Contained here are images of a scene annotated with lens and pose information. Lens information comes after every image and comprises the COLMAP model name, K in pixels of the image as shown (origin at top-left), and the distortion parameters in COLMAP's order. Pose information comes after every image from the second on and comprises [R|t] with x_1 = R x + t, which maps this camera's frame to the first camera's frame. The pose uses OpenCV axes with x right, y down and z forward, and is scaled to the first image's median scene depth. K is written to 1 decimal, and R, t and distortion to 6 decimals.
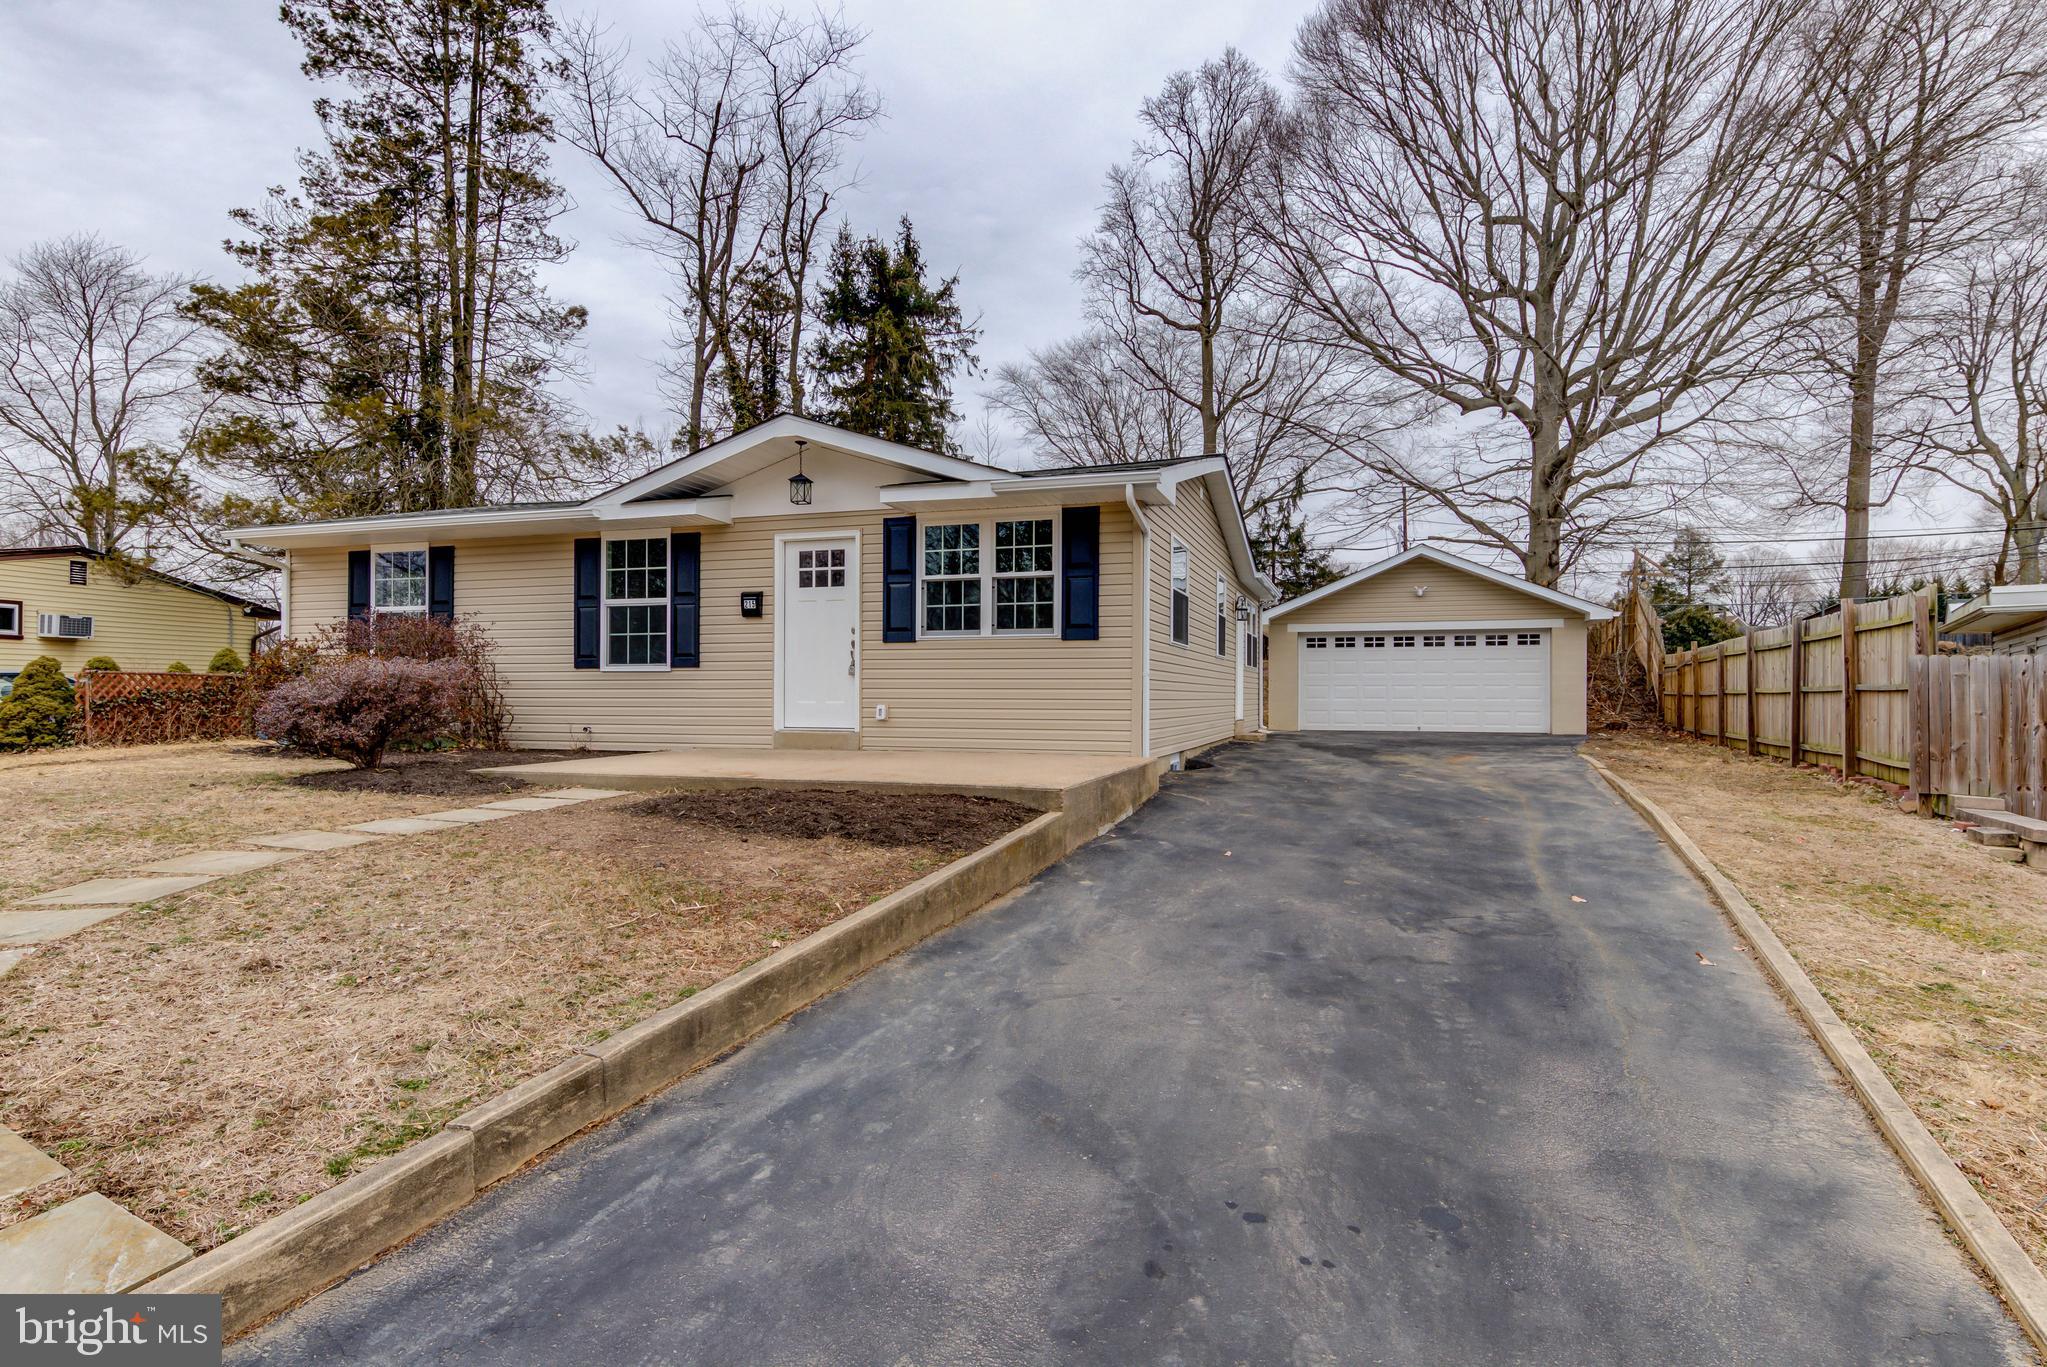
lens RADIAL K [[1025.5, 0, 1026.2], [0, 1025.5, 683.5], [0, 0, 1]] dist [0.022486, -0.009521]
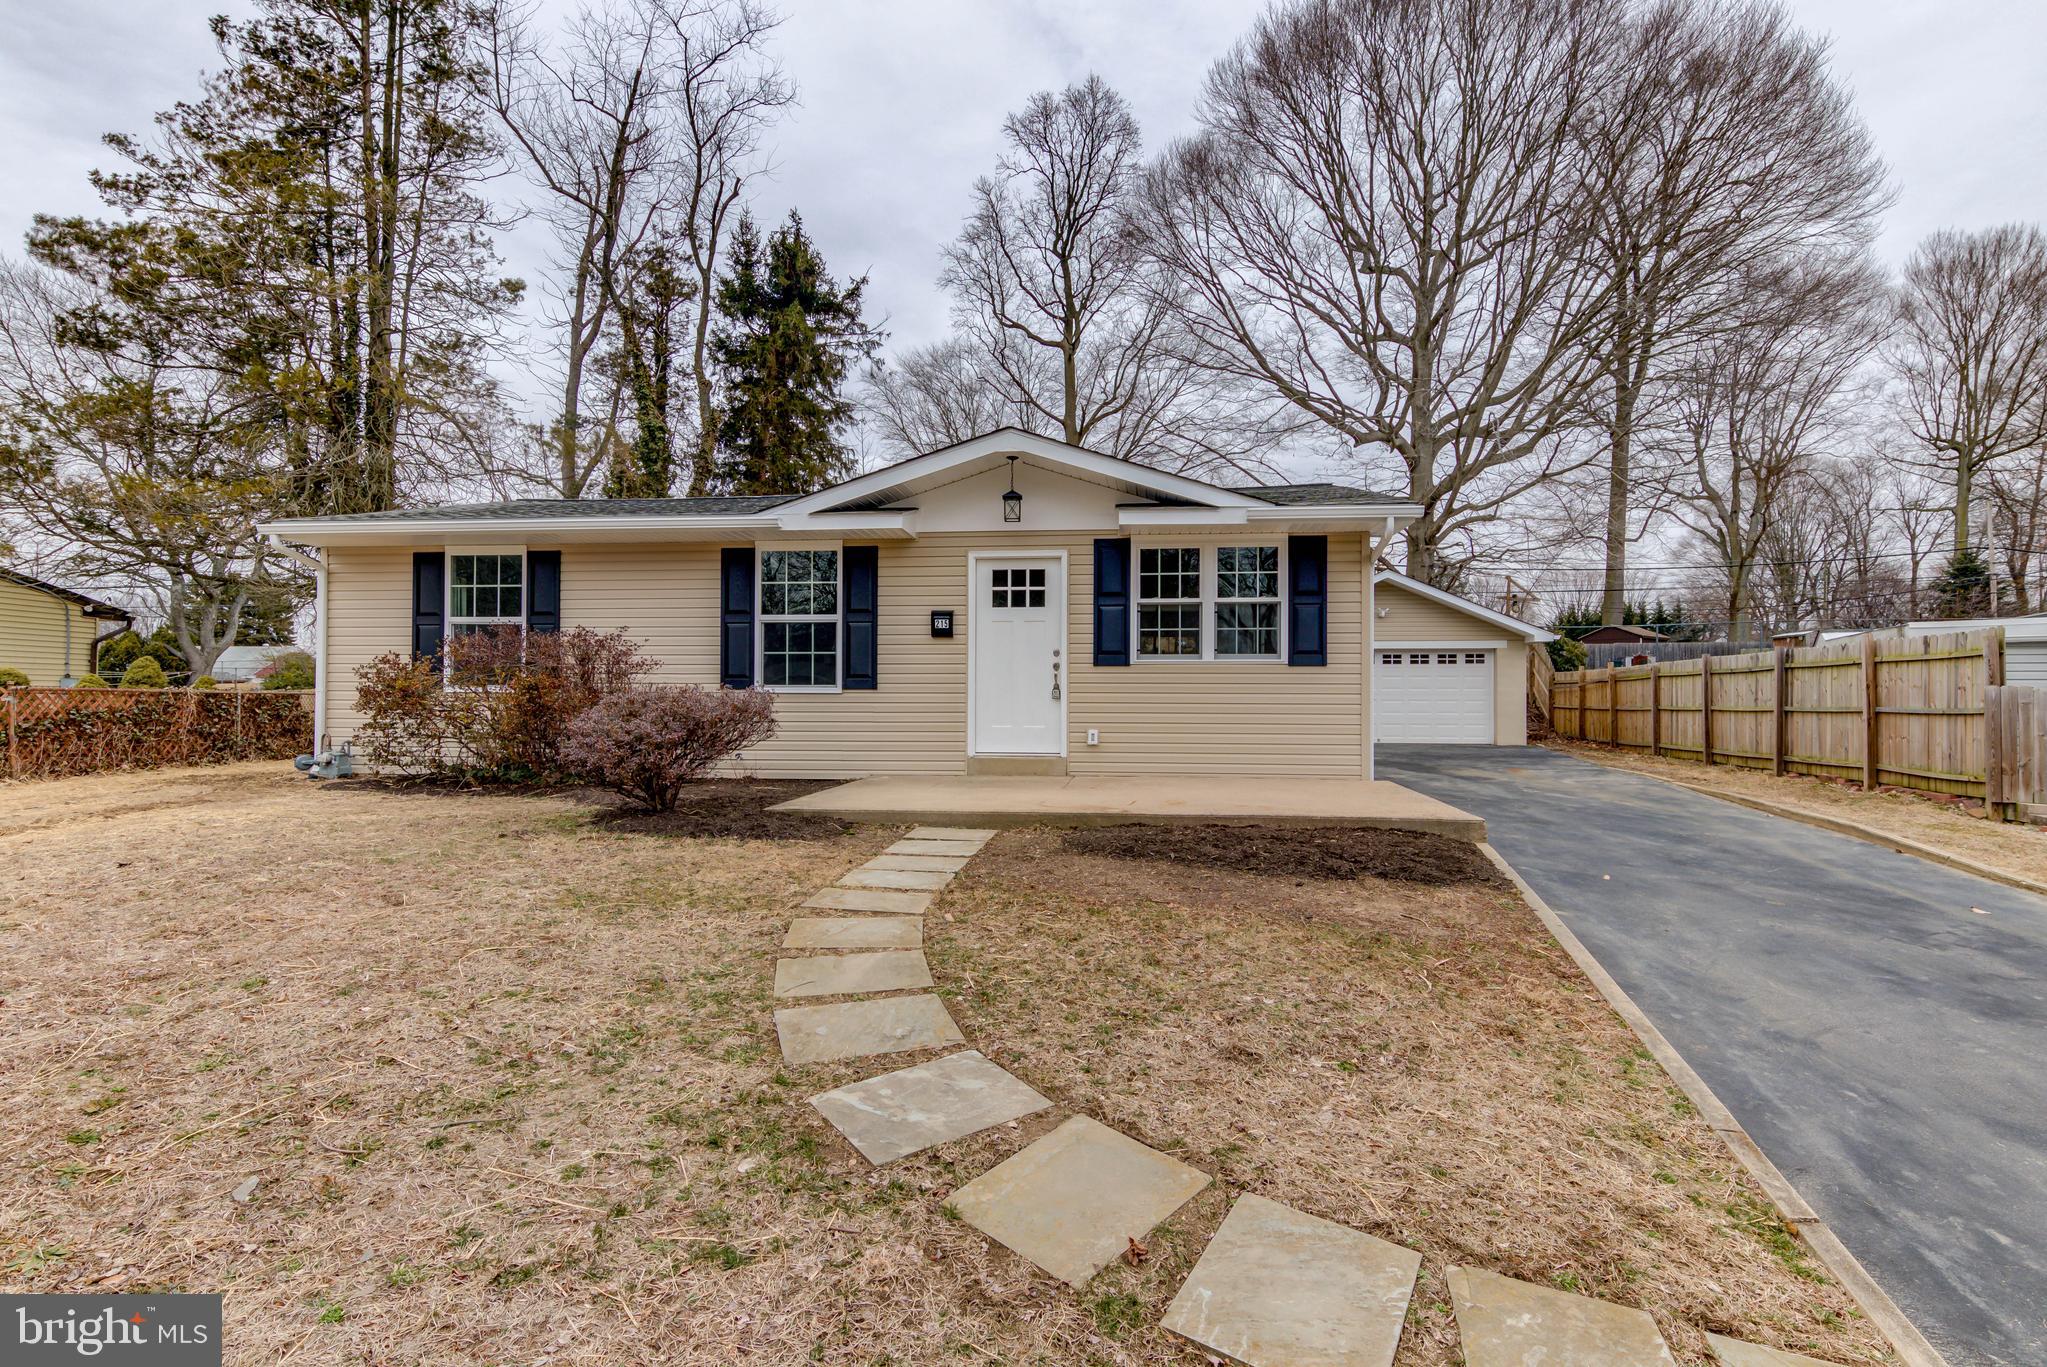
lens RADIAL K [[1025.5, 0, 1028.2], [0, 1025.5, 681.6], [0, 0, 1]] dist [0.022486, -0.009521]
pose [[0.978581, 0.004241, 0.205819, -0.189921], [-0.002742, 0.999968, -0.007571, -0.008151], [-0.205845, 0.006844, 0.978561, 0.026316]]
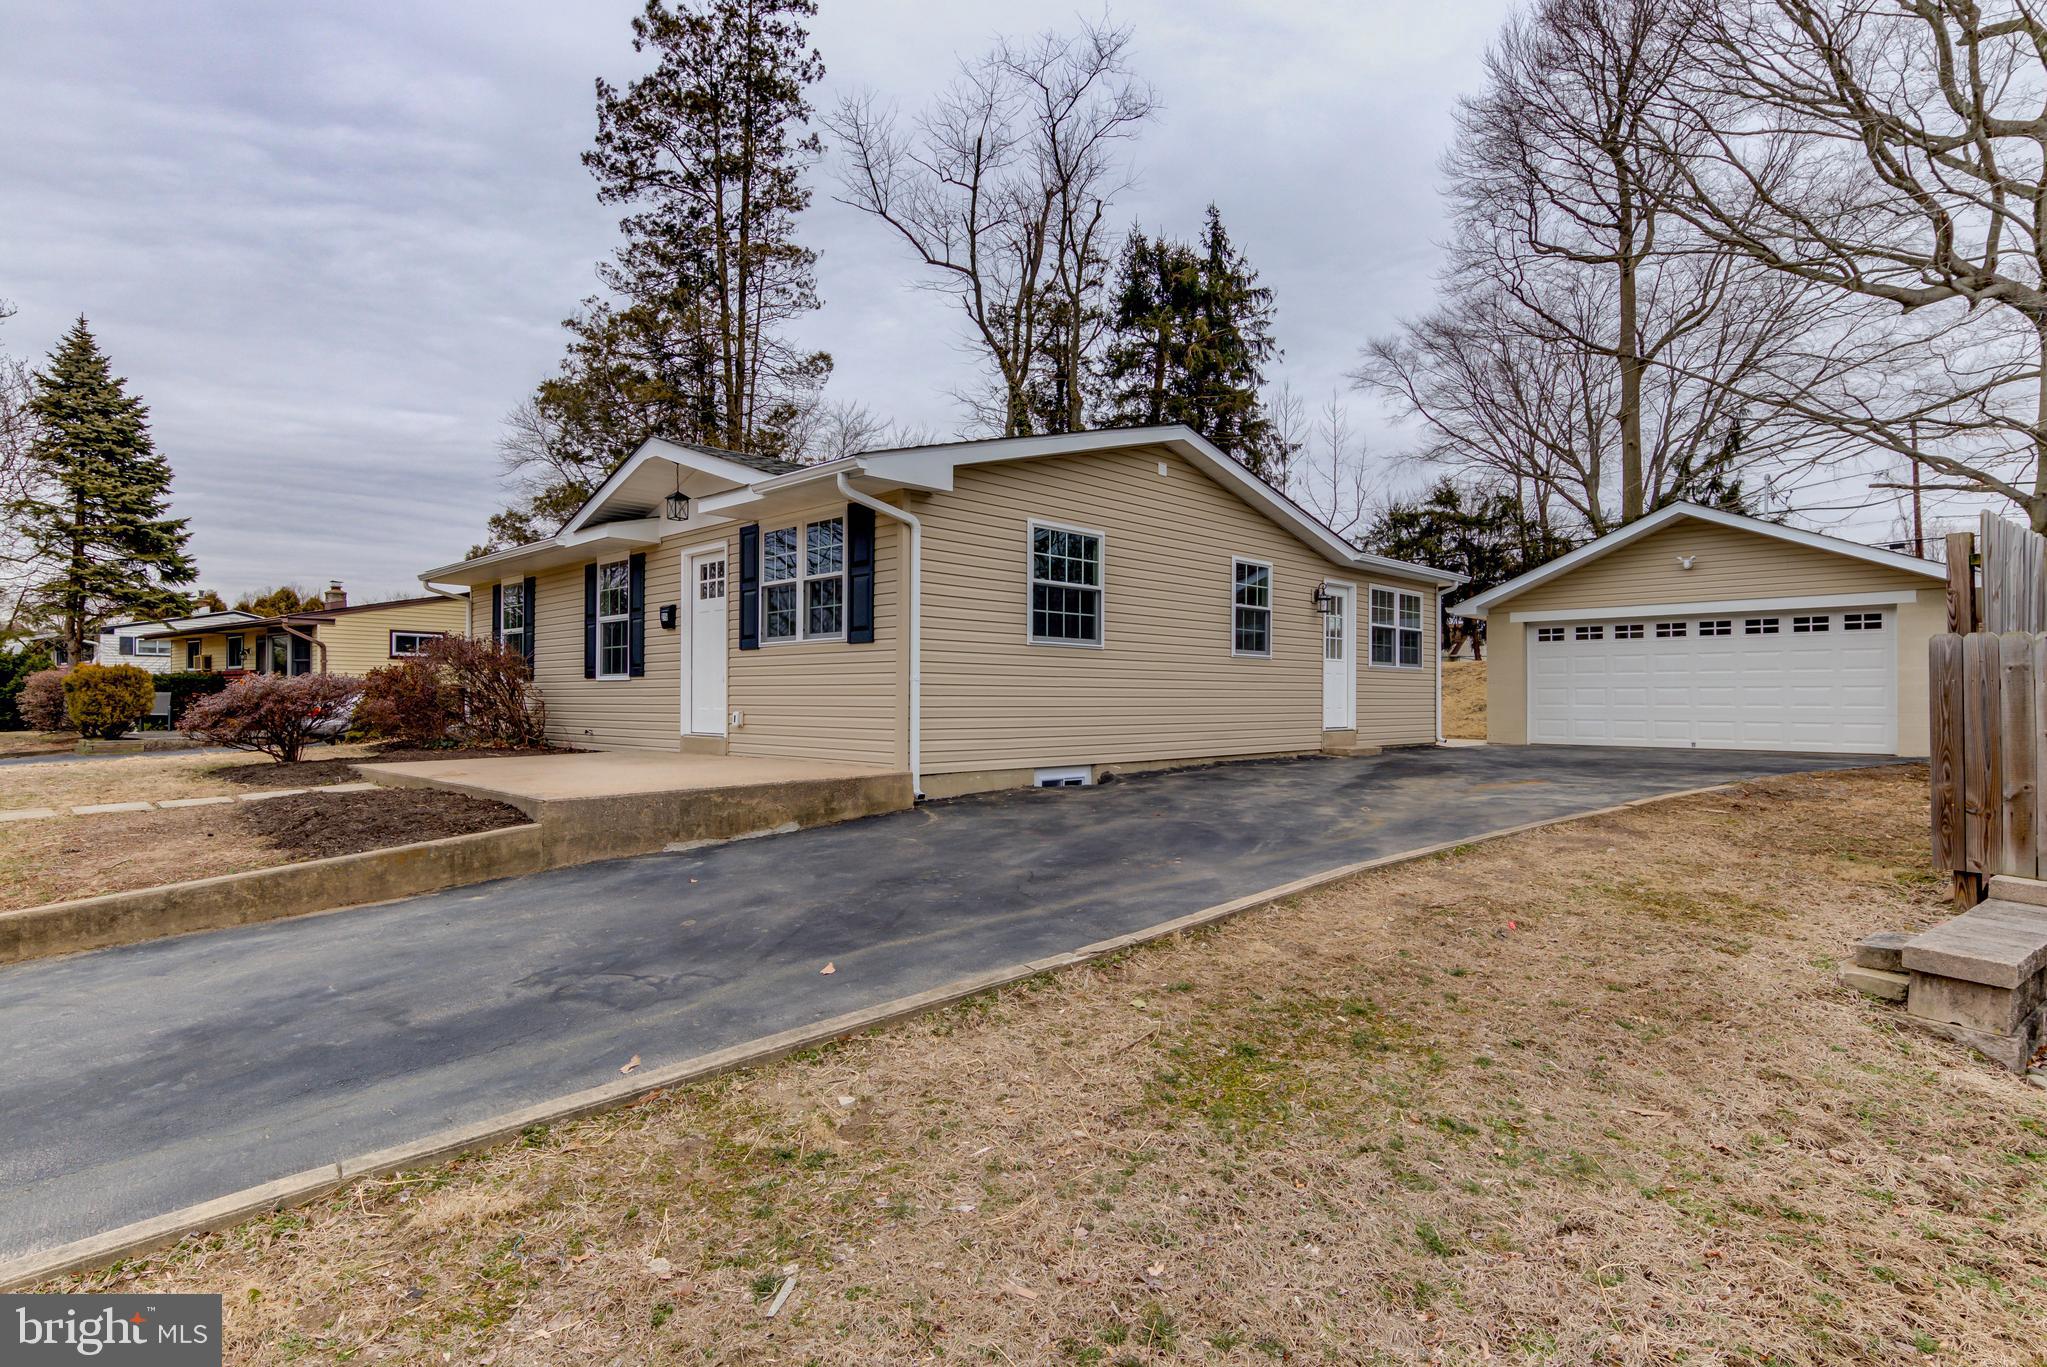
lens RADIAL K [[1025.5, 0, 1022.5], [0, 1025.5, 681.8], [0, 0, 1]] dist [0.022486, -0.009521]
pose [[0.898444, -0.008315, -0.439010, 0.264189], [0.006088, 0.999960, -0.006480, -0.000025], [0.439046, 0.003149, 0.898459, 0.098542]]
